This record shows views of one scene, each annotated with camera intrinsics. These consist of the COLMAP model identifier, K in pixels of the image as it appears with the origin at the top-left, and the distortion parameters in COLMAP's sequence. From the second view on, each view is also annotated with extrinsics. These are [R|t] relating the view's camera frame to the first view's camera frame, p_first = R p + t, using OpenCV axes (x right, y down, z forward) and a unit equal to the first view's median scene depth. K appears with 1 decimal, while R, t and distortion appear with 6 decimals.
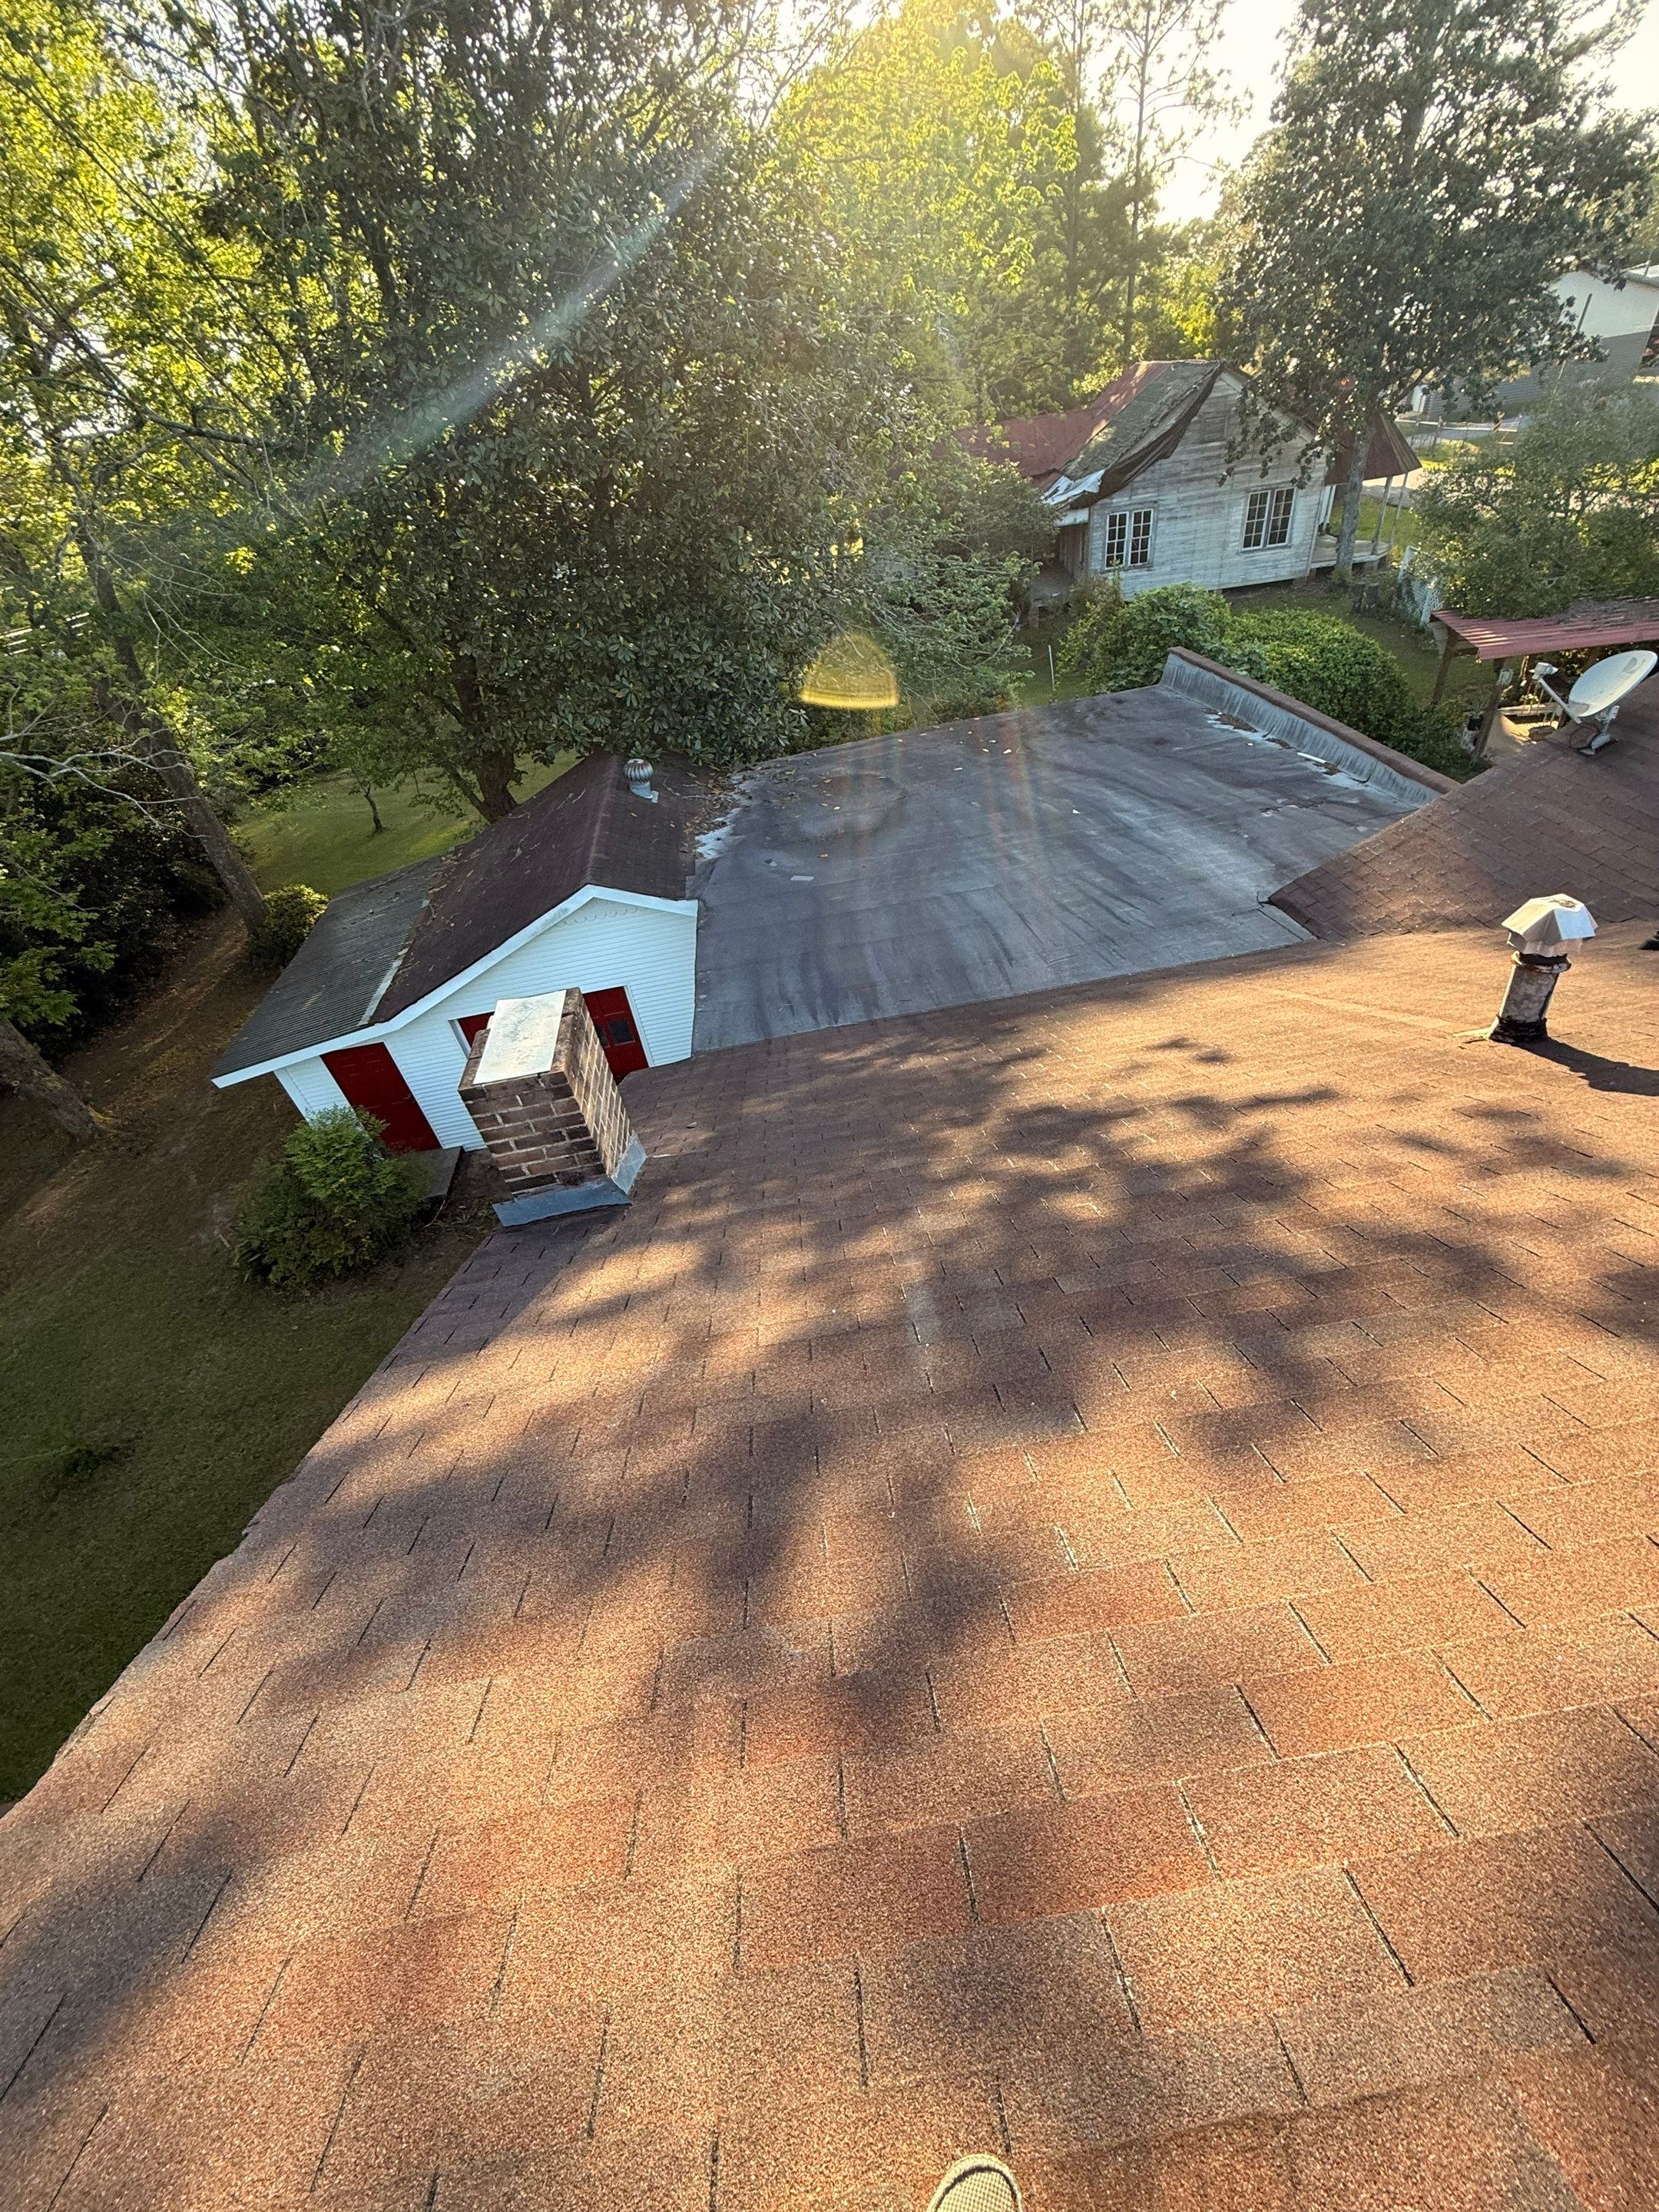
lens RADIAL K [[886.1, 0, 827.5], [0, 886.1, 1095.4], [0, 0, 1]] dist [0.001038, -0.000244]
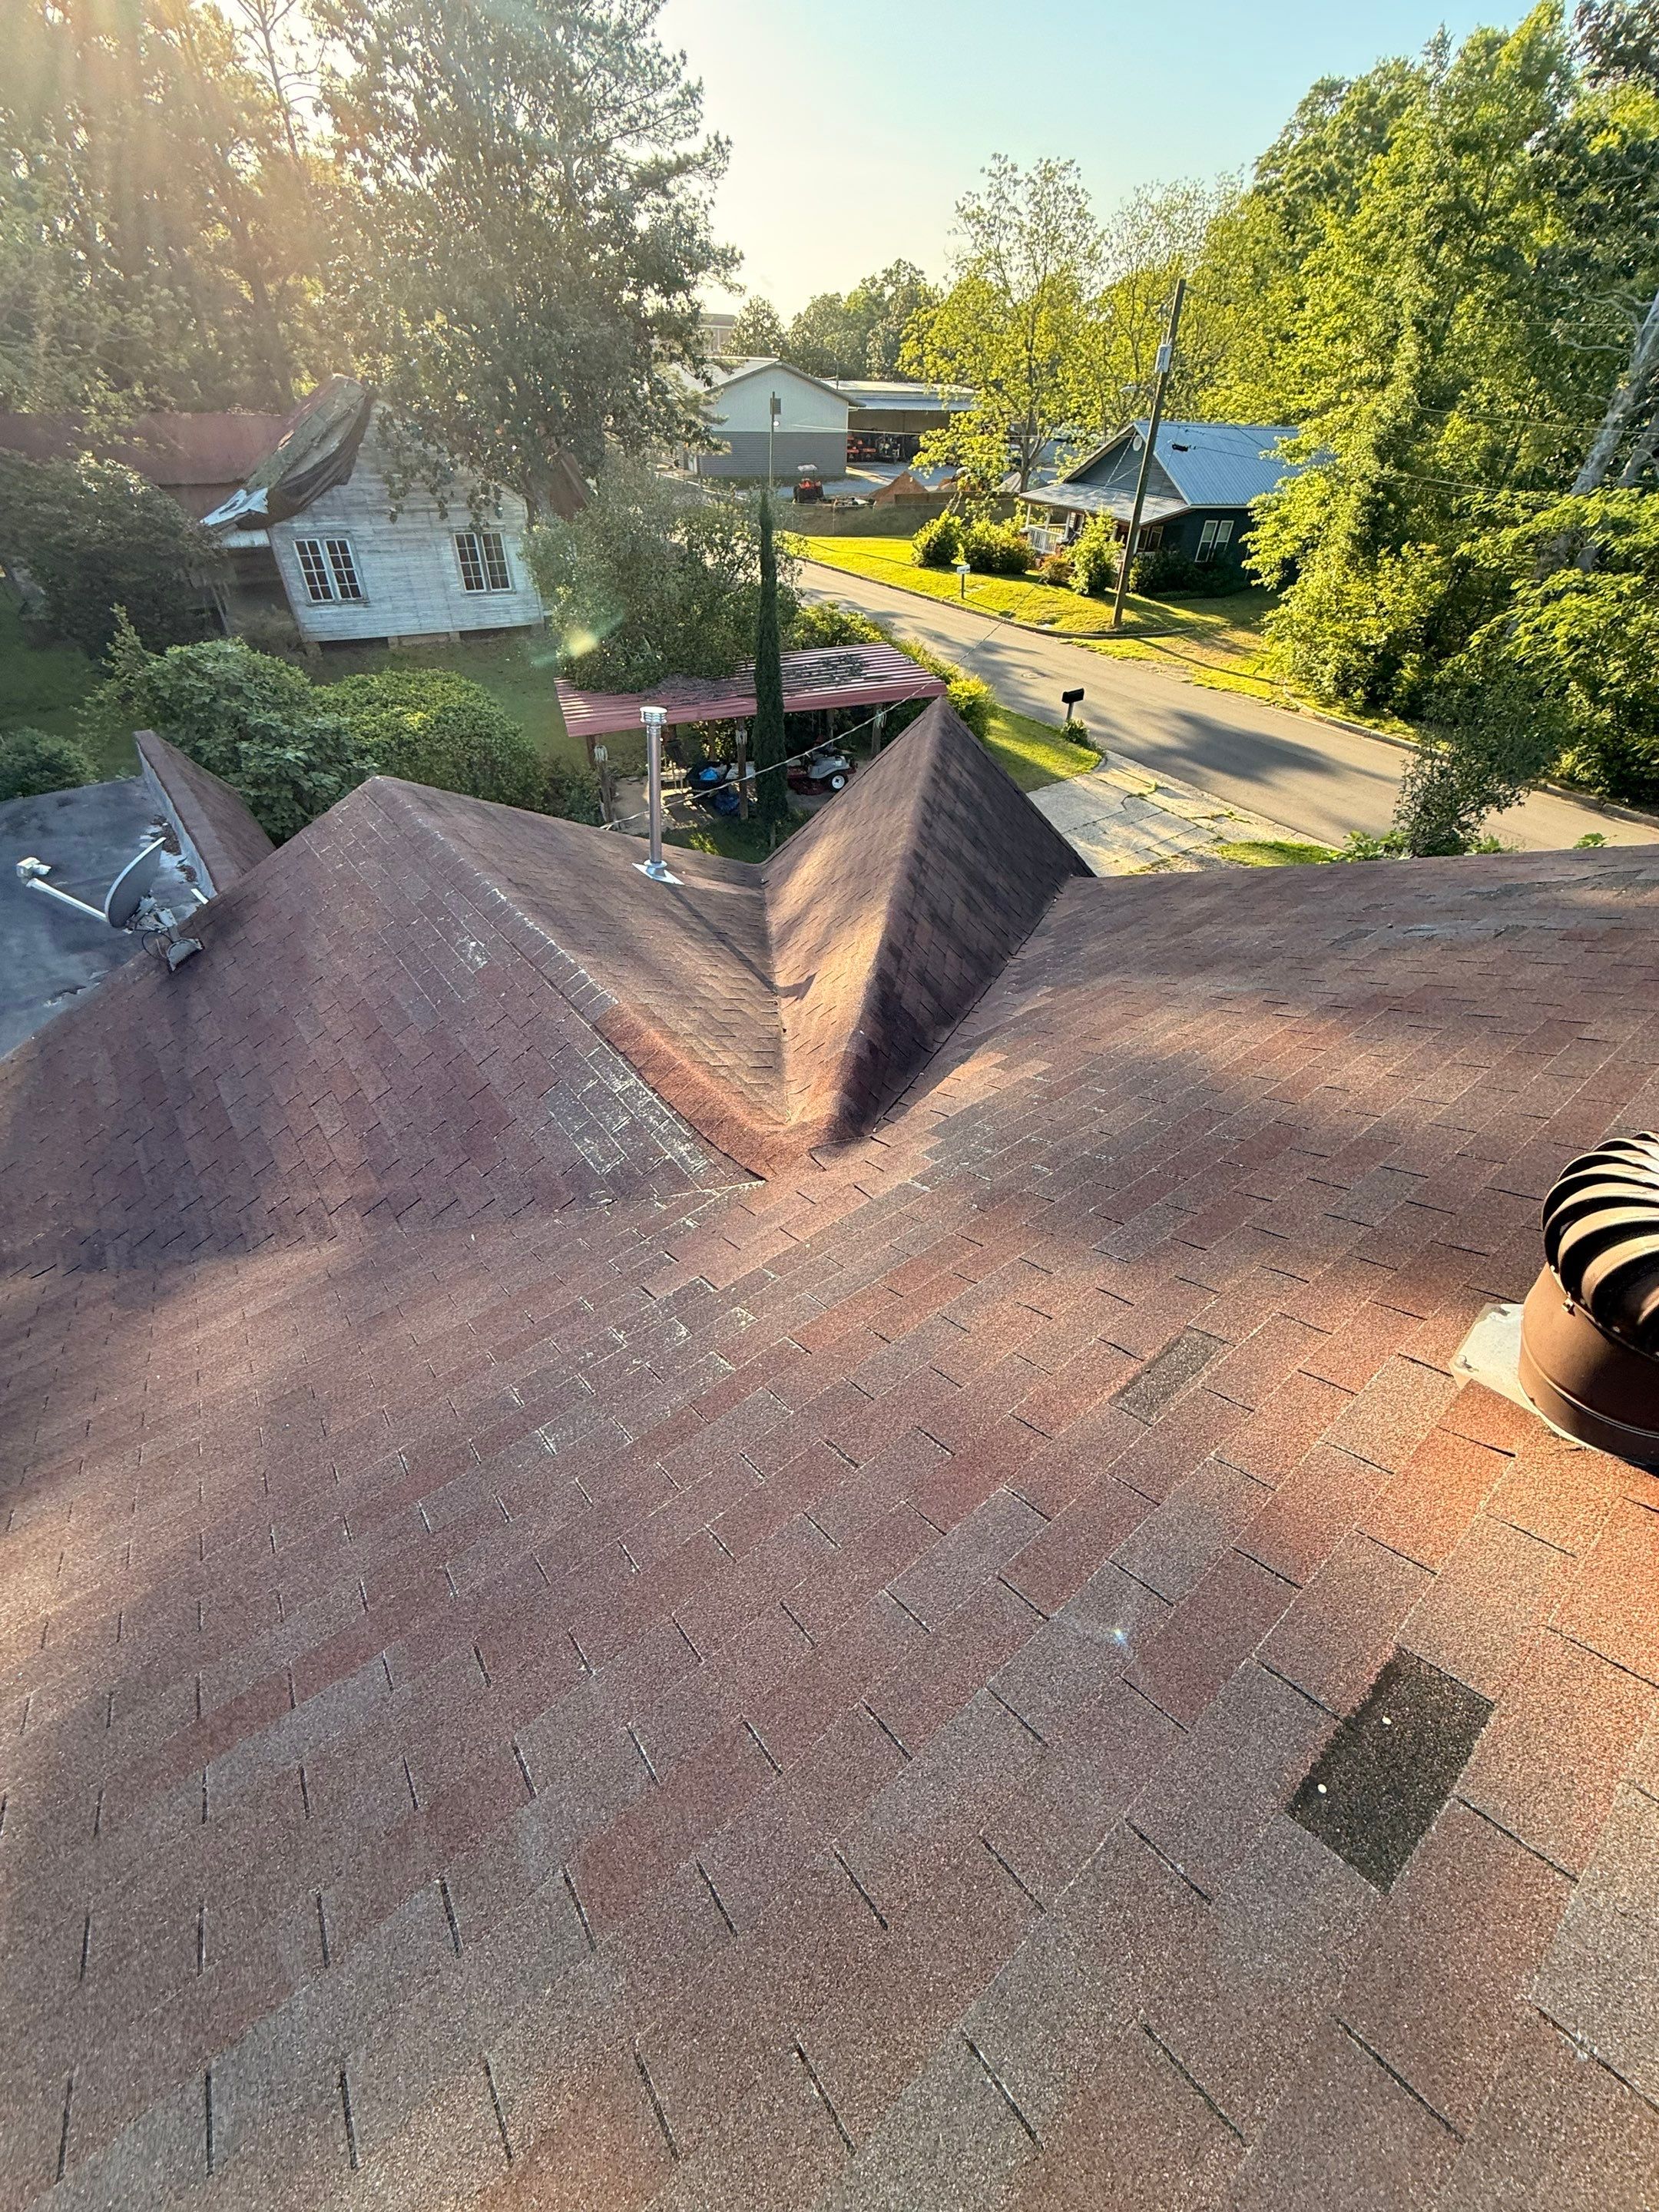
lens RADIAL K [[886.1, 0, 827.5], [0, 886.1, 1095.4], [0, 0, 1]] dist [0.001038, -0.000244]
pose [[0.844019, -0.206120, 0.495122, 0.217865], [0.213858, 0.975973, 0.041743, -0.045863], [-0.491829, 0.070654, 0.867820, 0.022444]]
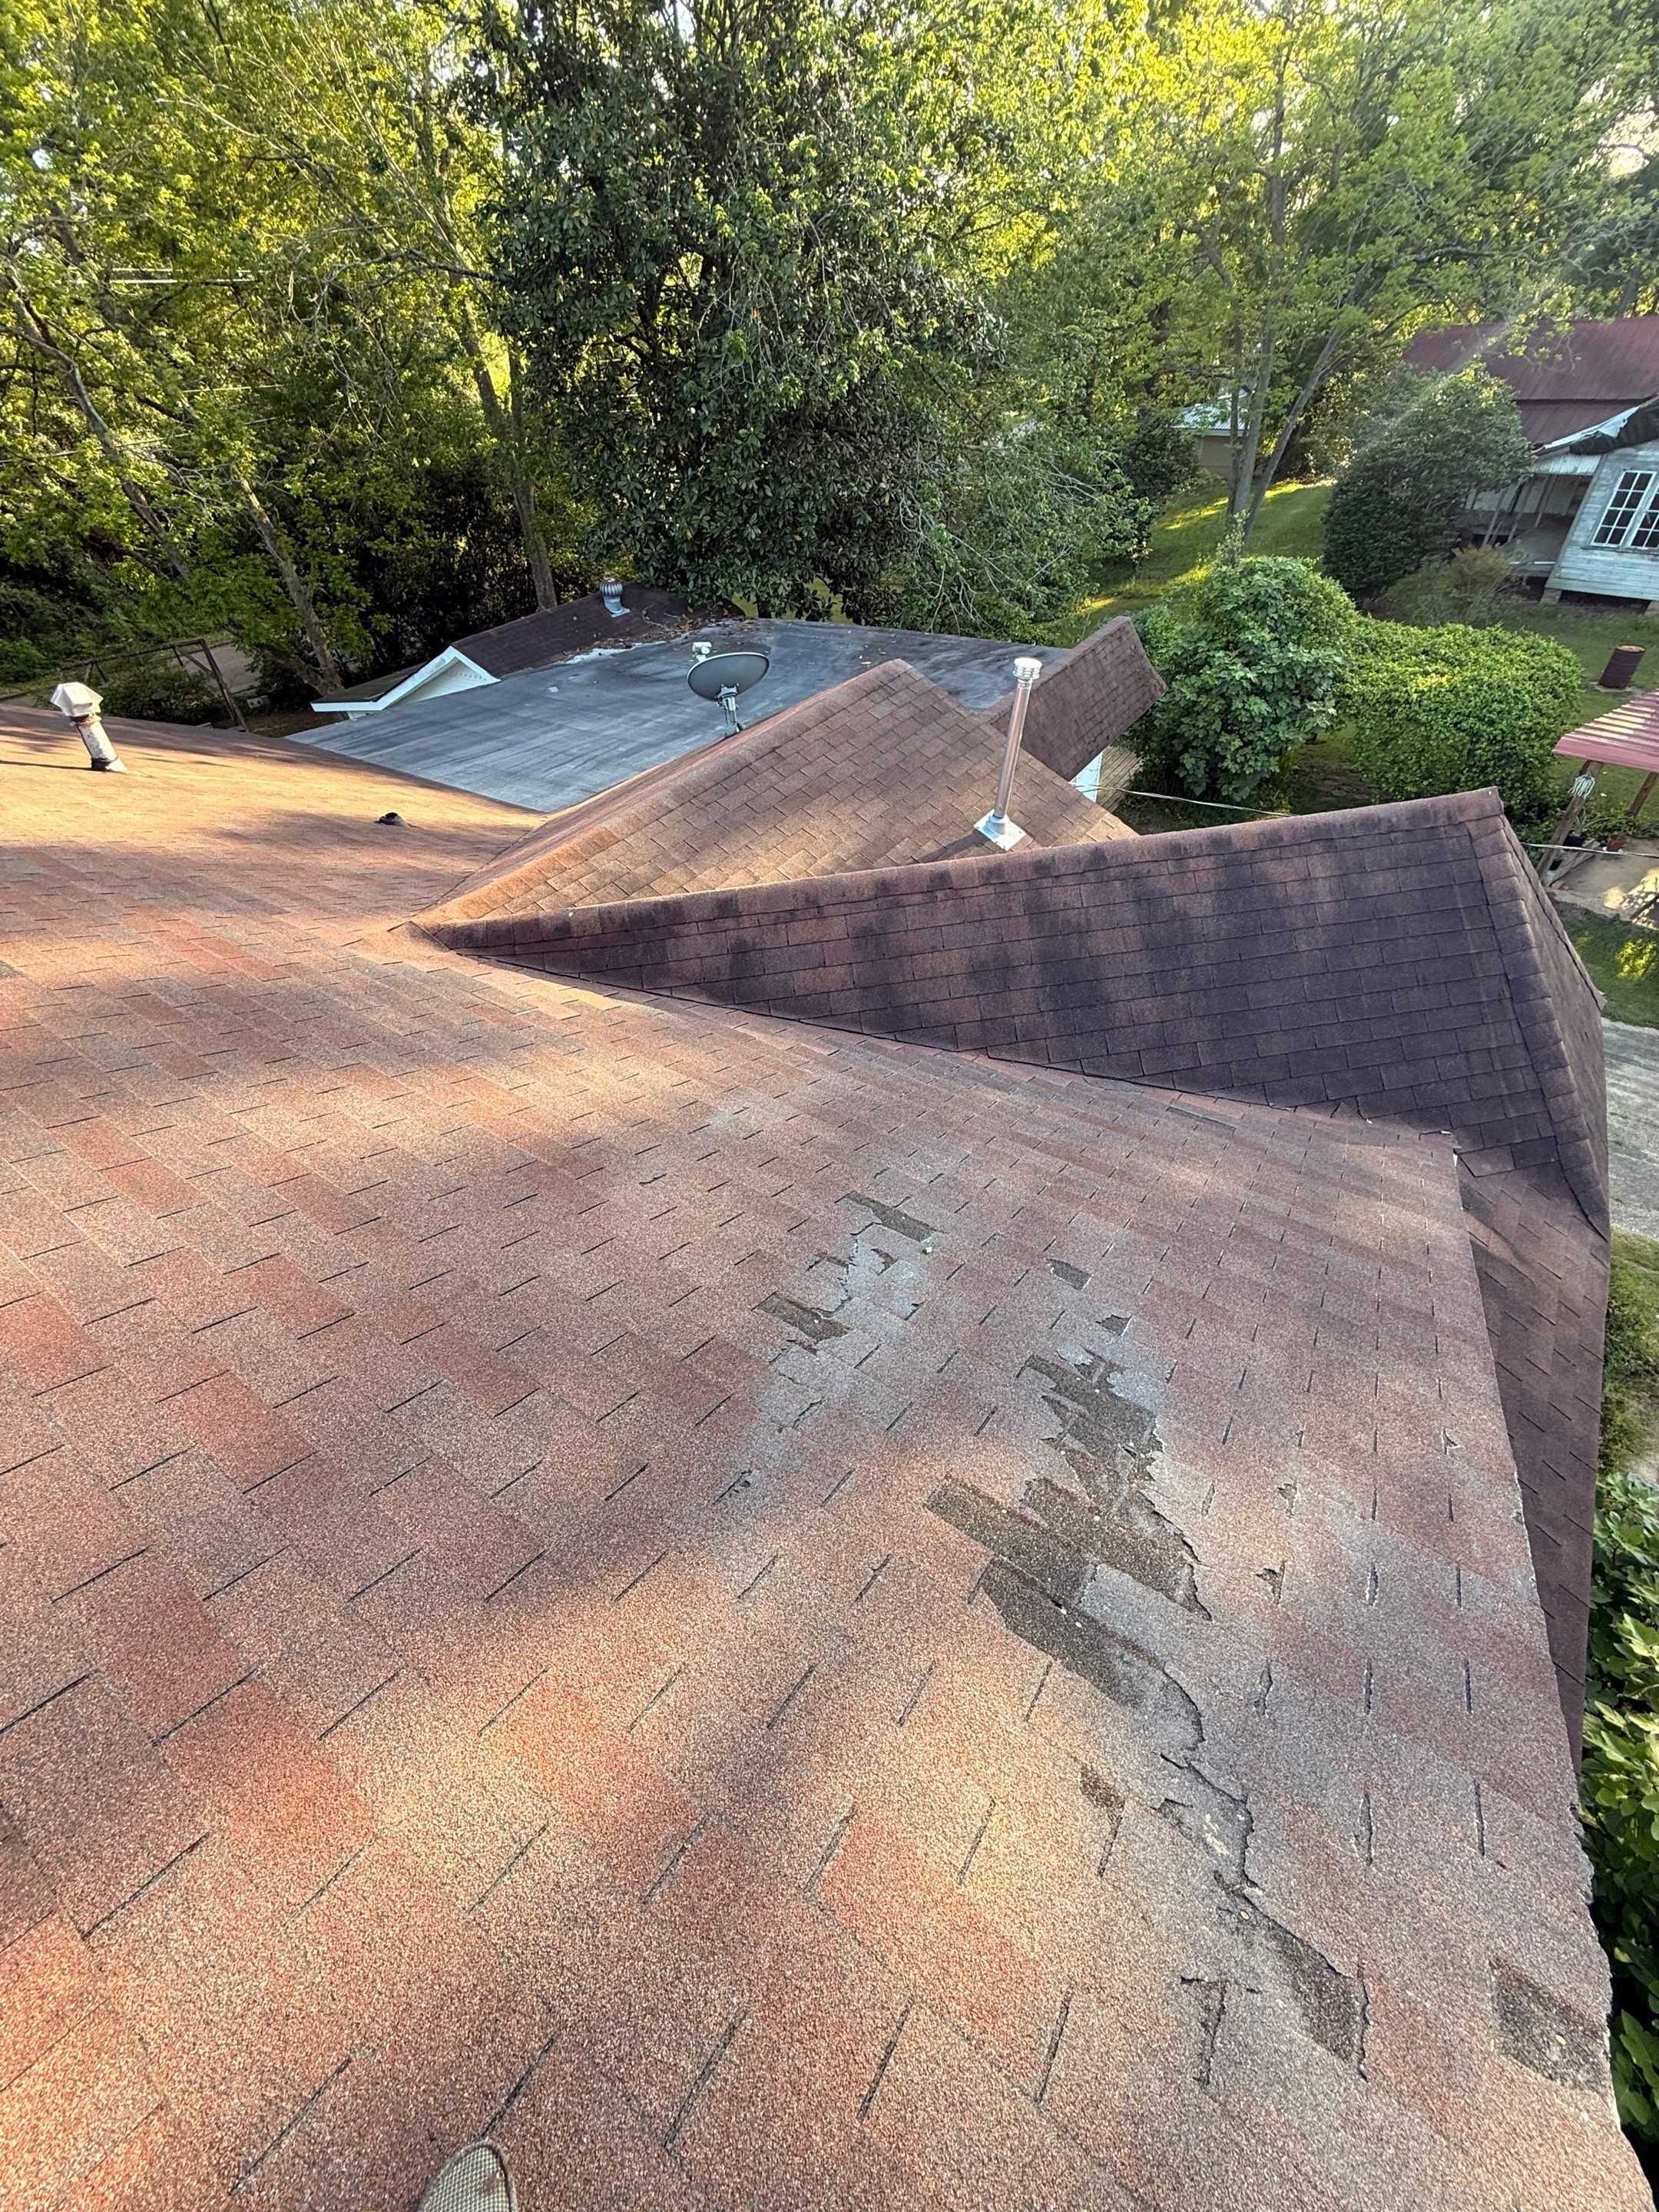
lens RADIAL K [[903.9, 0, 834.3], [0, 903.9, 1090.1], [0, 0, 1]] dist [0.000840, 0.000253]
pose [[0.753413, 0.499340, -0.427819, 0.406821], [-0.445906, 0.866158, 0.225693, -0.077938], [0.483256, 0.020727, 0.875234, 0.019411]]
